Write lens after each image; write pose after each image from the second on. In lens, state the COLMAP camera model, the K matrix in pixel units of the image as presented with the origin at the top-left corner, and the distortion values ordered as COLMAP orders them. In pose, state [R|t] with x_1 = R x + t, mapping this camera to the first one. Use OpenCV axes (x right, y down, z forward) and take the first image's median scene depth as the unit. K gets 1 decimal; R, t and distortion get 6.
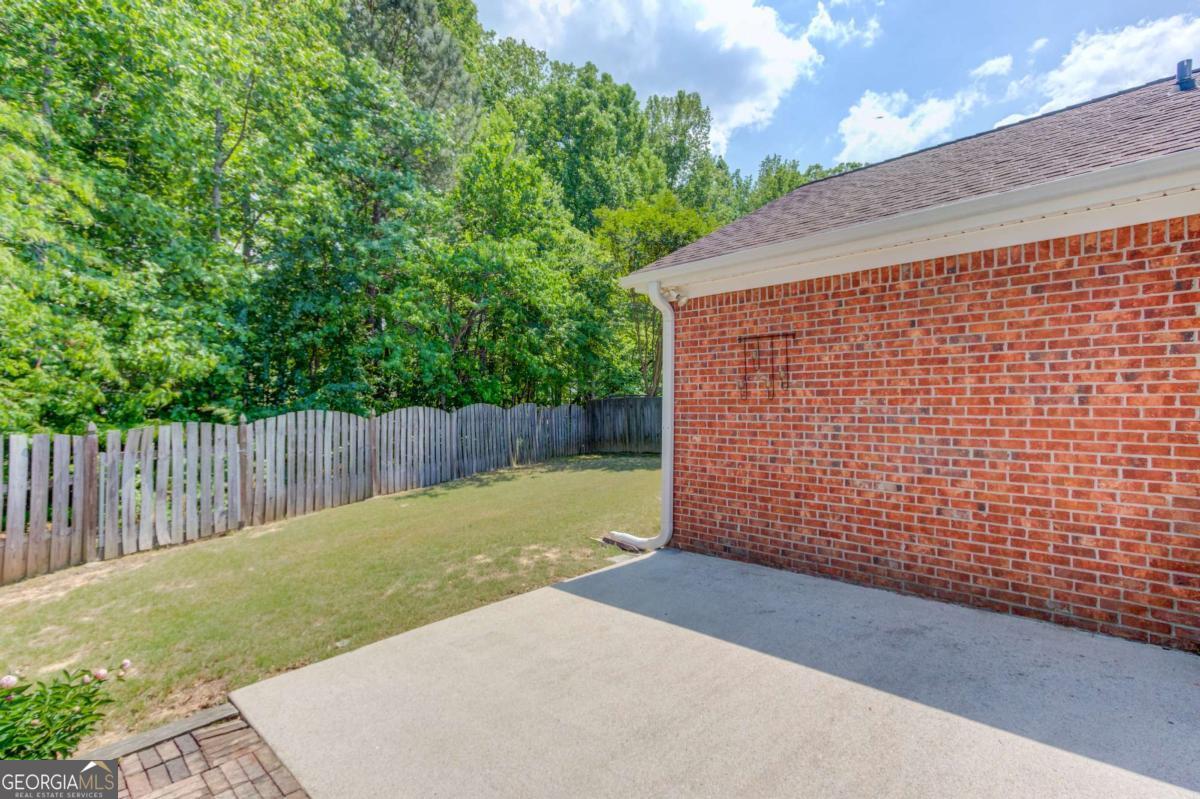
lens RADIAL K [[577.0, 0, 576.2], [0, 577.0, 399.9], [0, 0, 1]] dist [0.005292, 0.001928]
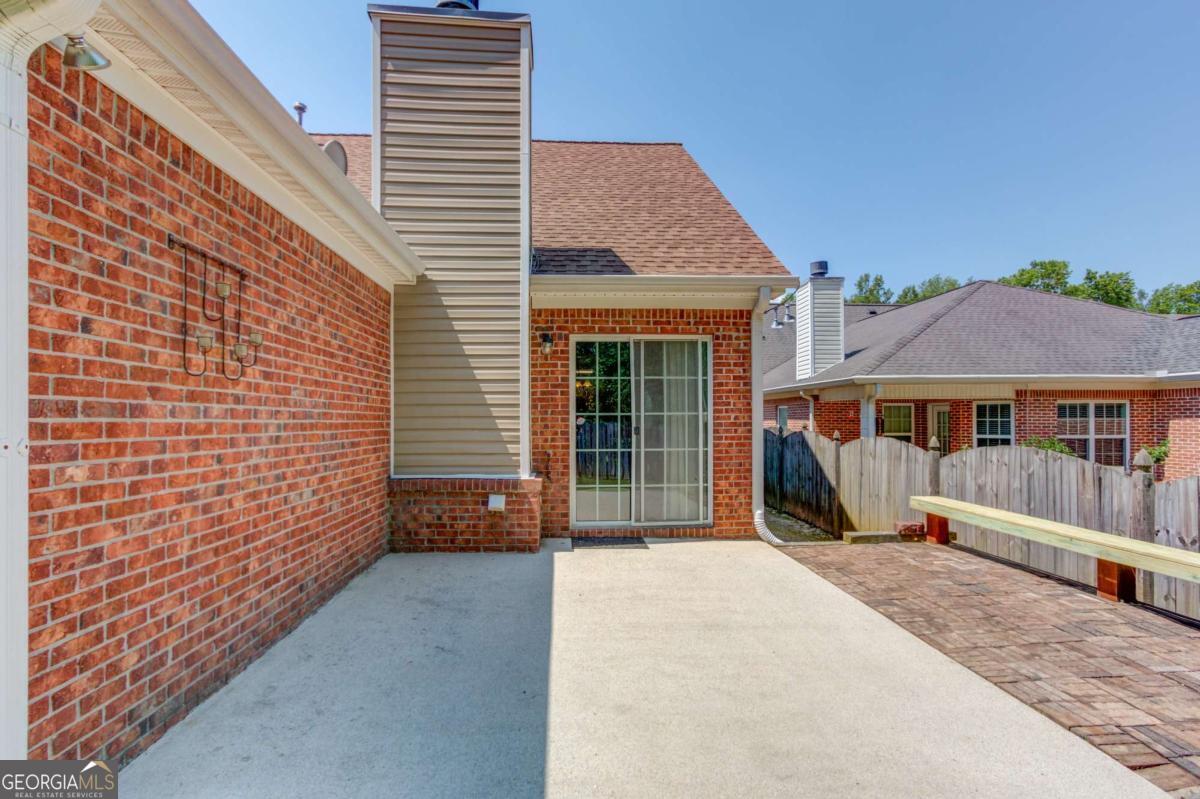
lens RADIAL K [[577.0, 0, 610.5], [0, 577.0, 420.7], [0, 0, 1]] dist [0.005292, 0.001928]
pose [[-0.783185, 0.008989, 0.621723, -0.286838], [0.004635, 0.999952, -0.008619, 0.045012], [-0.621771, -0.003868, -0.783190, 1.195521]]
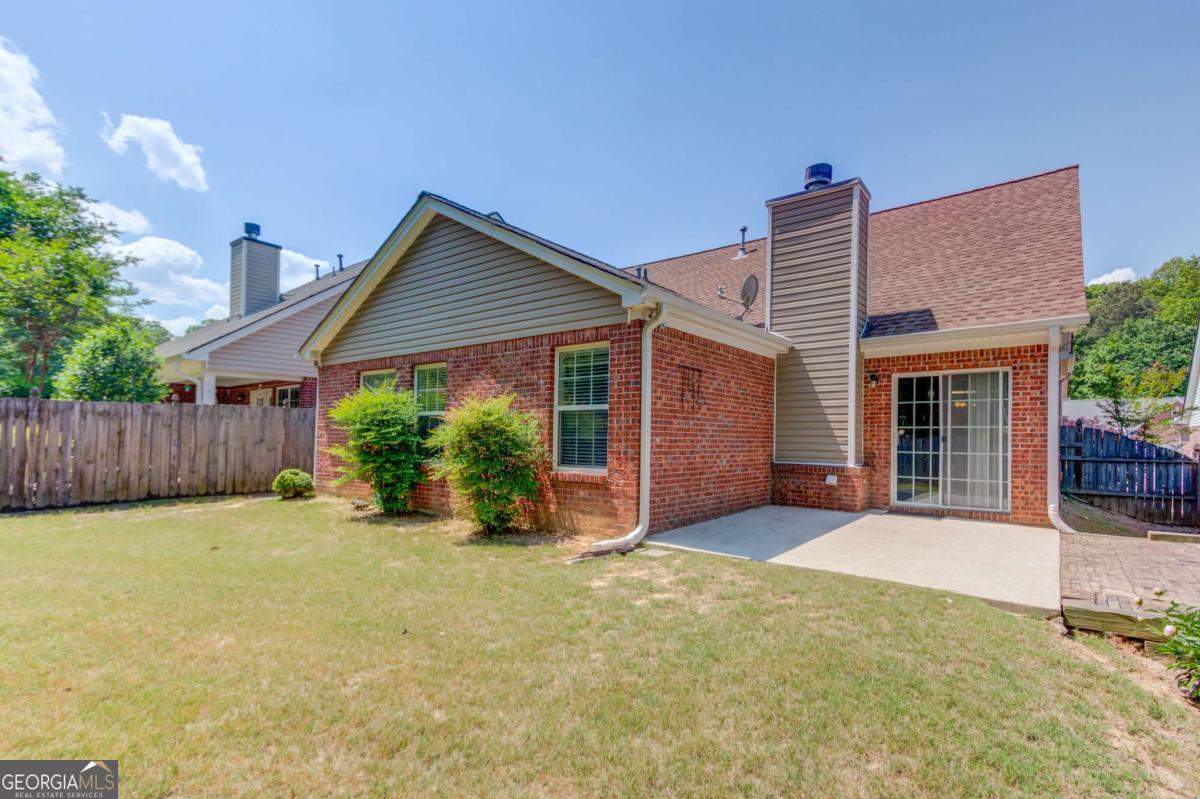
lens RADIAL K [[577.0, 0, 608.2], [0, 577.0, 438.7], [0, 0, 1]] dist [0.005292, 0.001928]
pose [[-0.151240, 0.005850, 0.988480, -1.089578], [-0.017457, 0.999811, -0.008588, 0.085054], [-0.988343, -0.018555, -0.151110, 1.433390]]
